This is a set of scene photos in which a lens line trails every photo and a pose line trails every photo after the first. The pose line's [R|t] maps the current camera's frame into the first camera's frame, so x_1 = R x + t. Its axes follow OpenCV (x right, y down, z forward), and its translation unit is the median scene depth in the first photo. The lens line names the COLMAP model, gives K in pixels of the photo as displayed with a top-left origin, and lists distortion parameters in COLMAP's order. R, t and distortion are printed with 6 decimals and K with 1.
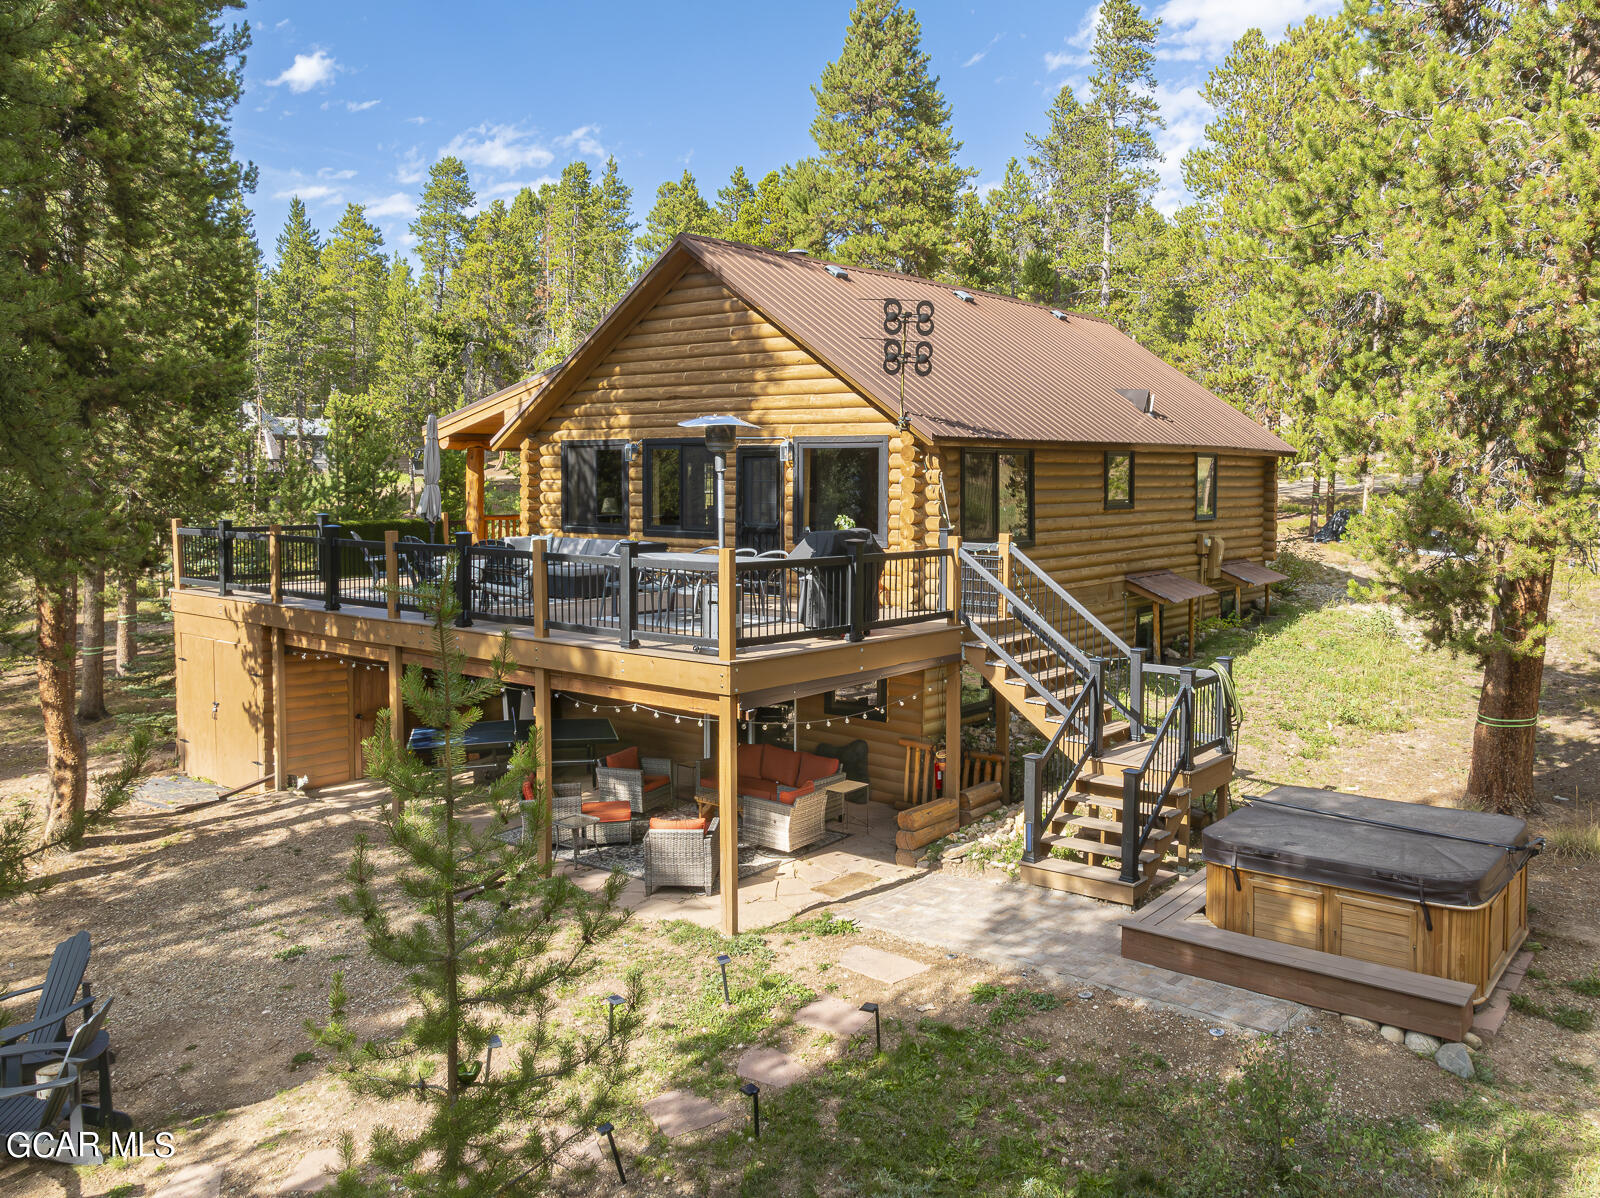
lens RADIAL K [[1282.2, 0, 800.0], [0, 1282.2, 599.0], [0, 0, 1]] dist [-0.028923, 0.047354]
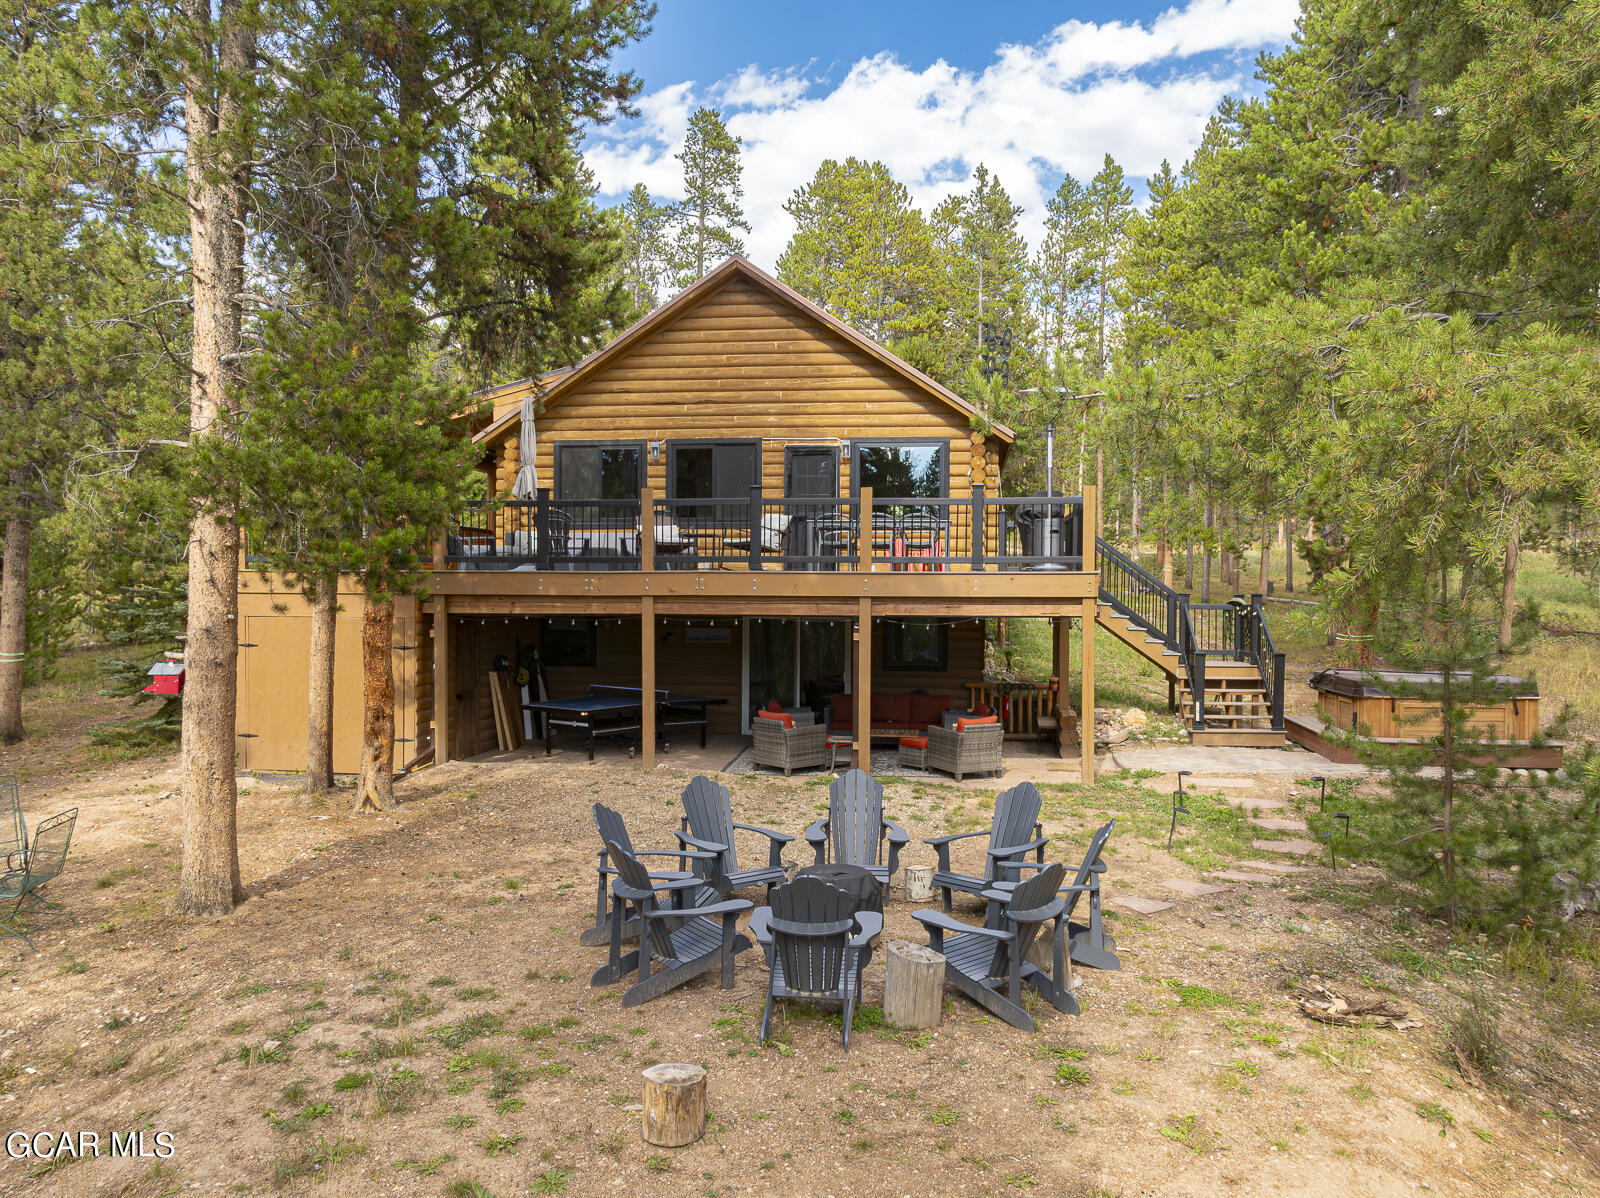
lens RADIAL K [[1282.2, 0, 800.0], [0, 1282.2, 599.0], [0, 0, 1]] dist [-0.028923, 0.047354]
pose [[0.862357, -0.008334, 0.506233, -0.589292], [0.047902, 0.996722, -0.065190, 0.089013], [-0.504030, 0.080467, 0.859929, 0.016812]]
